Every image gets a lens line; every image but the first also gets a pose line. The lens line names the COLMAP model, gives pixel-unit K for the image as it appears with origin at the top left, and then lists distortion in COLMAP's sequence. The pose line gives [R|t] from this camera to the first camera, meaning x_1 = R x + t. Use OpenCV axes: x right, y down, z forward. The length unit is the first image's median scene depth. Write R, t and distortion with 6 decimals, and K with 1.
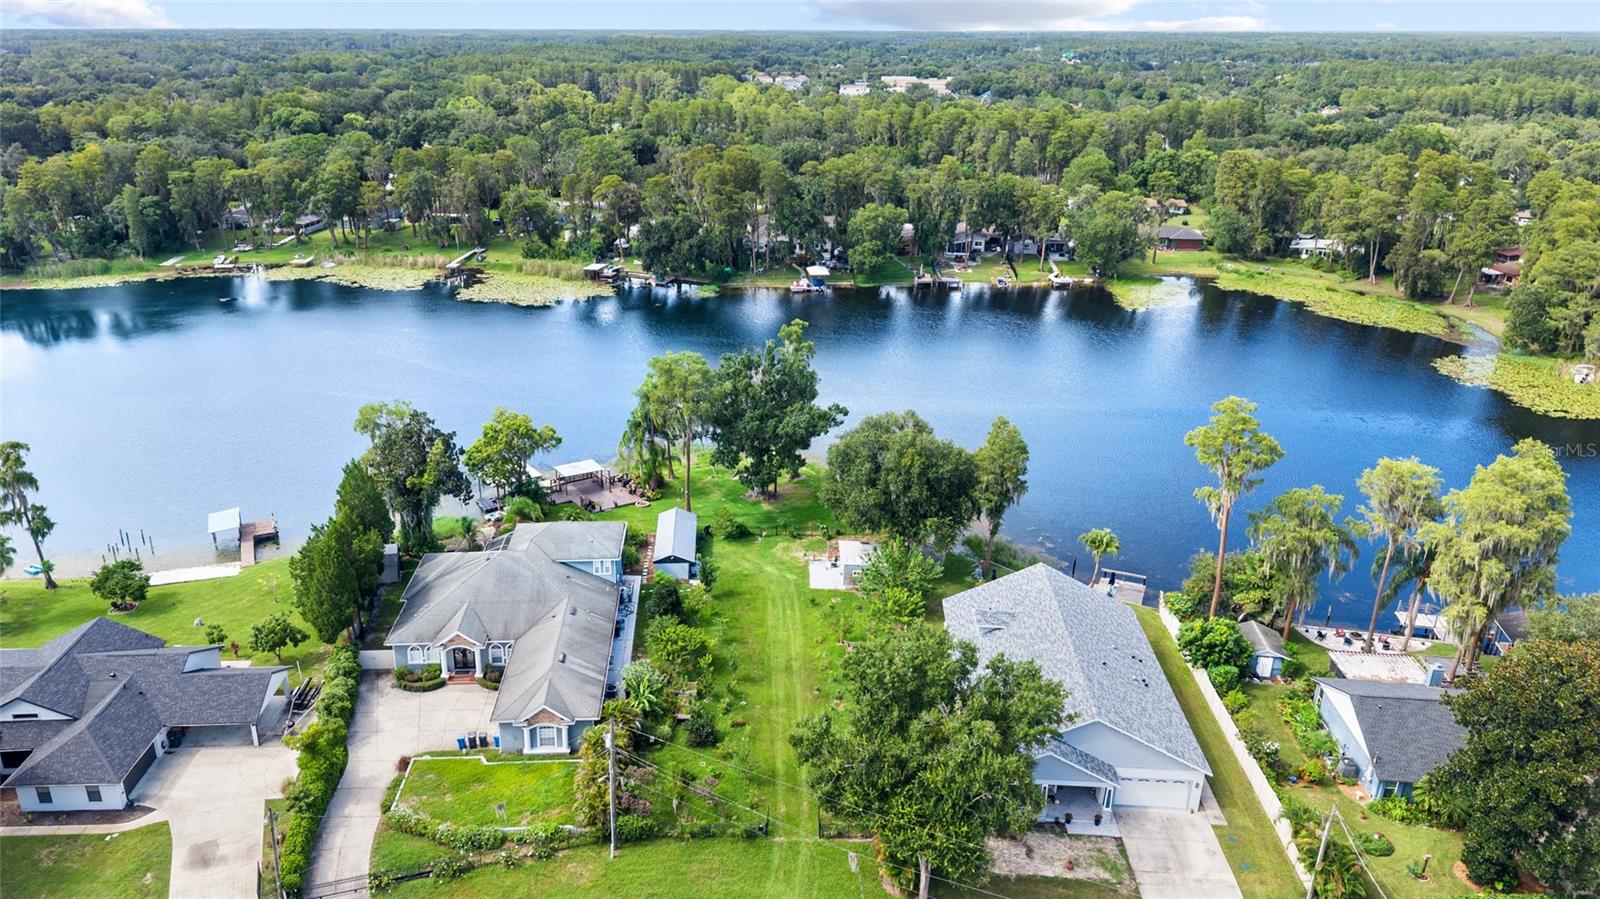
lens RADIAL K [[1118.2, 0, 769.8], [0, 1118.2, 459.1], [0, 0, 1]] dist [0.035047, -0.050256]
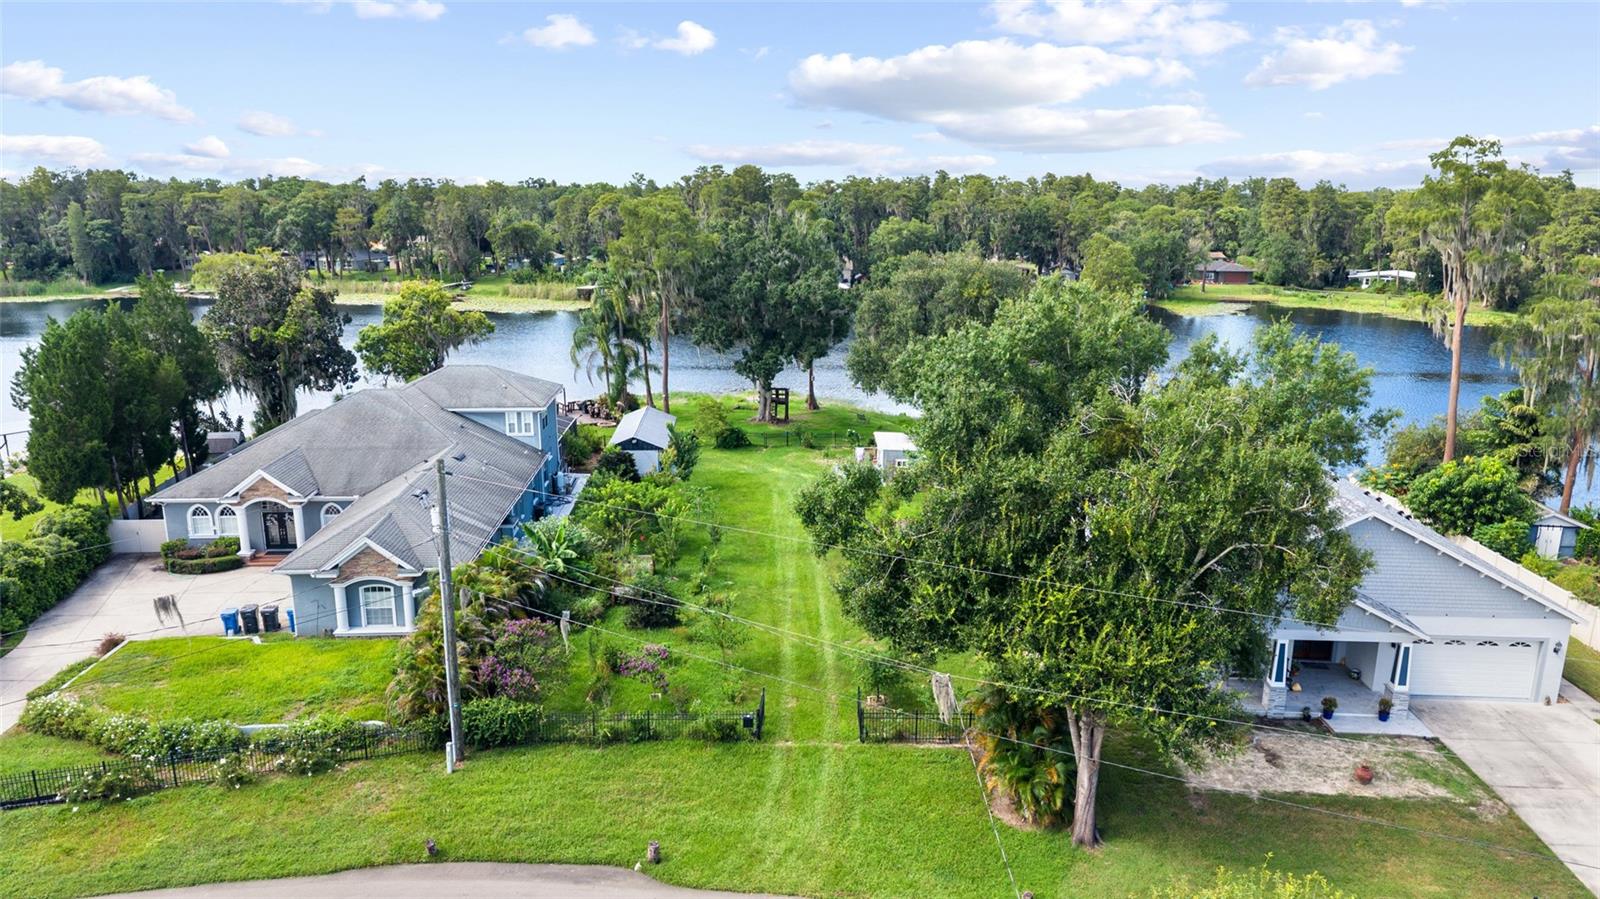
lens RADIAL K [[1103.1, 0, 800.0], [0, 1103.1, 449.5], [0, 0, 1]] dist [0.037814, -0.047808]
pose [[0.999917, -0.008705, 0.009455, 0.003687], [0.009884, 0.991088, -0.132843, 0.081738], [-0.008214, 0.132925, 0.991092, 0.143143]]
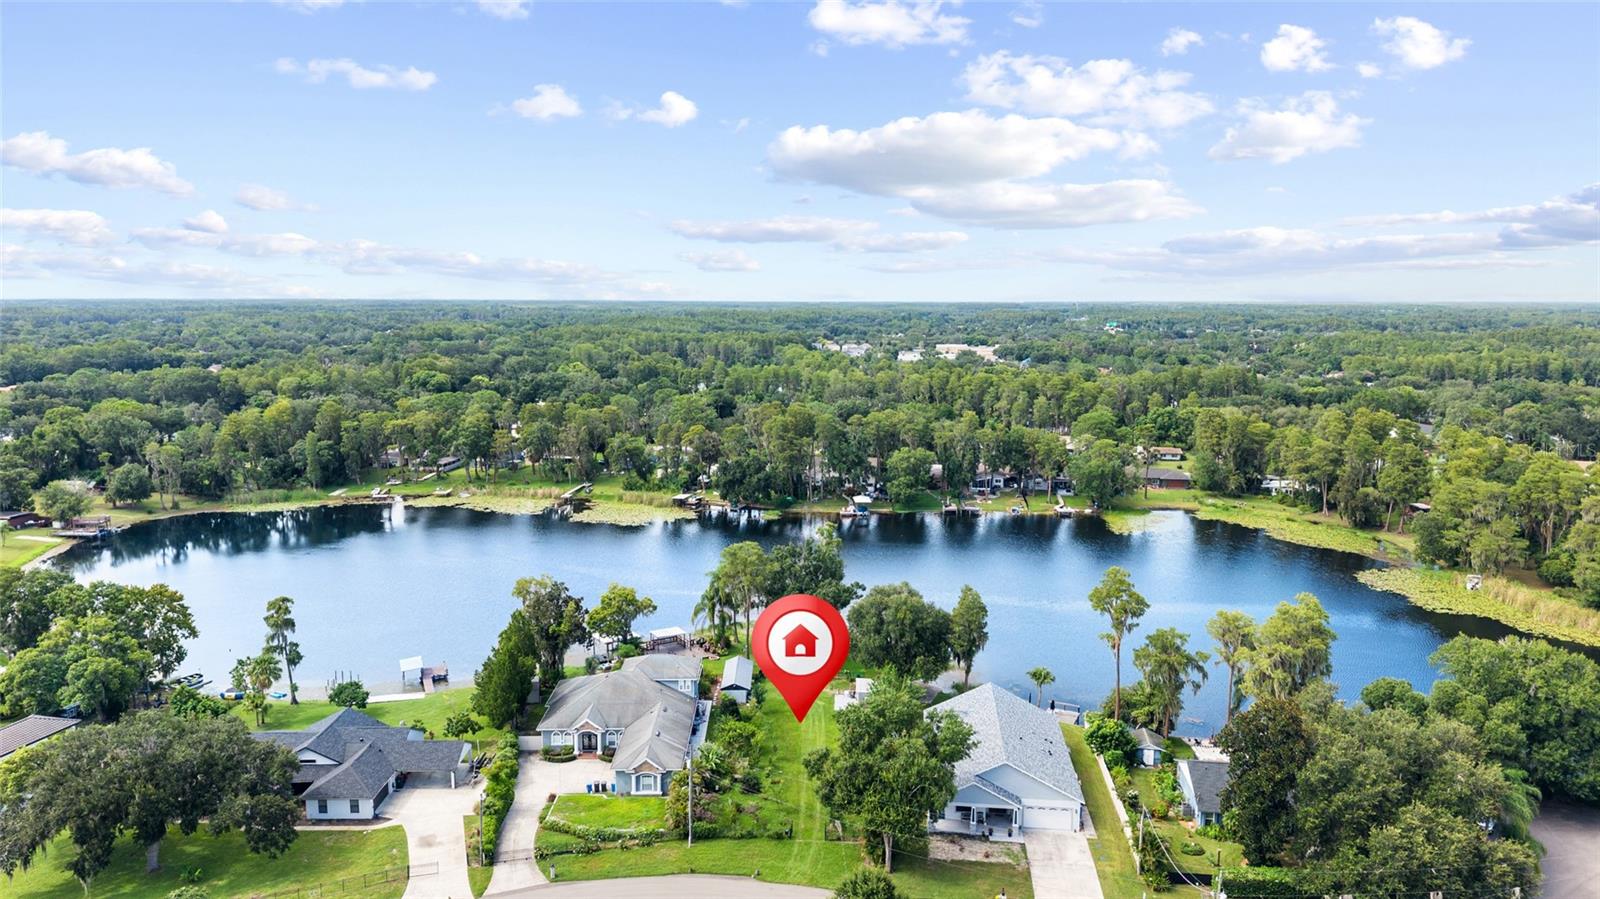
lens RADIAL K [[1071.9, 0, 817.3], [0, 1071.9, 452.3], [0, 0, 1]] dist [0.116661, -0.295990]
pose [[0.999760, 0.004201, -0.021480, 0.019009], [-0.008919, 0.974417, -0.224569, 0.046606], [0.019987, 0.224707, 0.974221, -0.165925]]
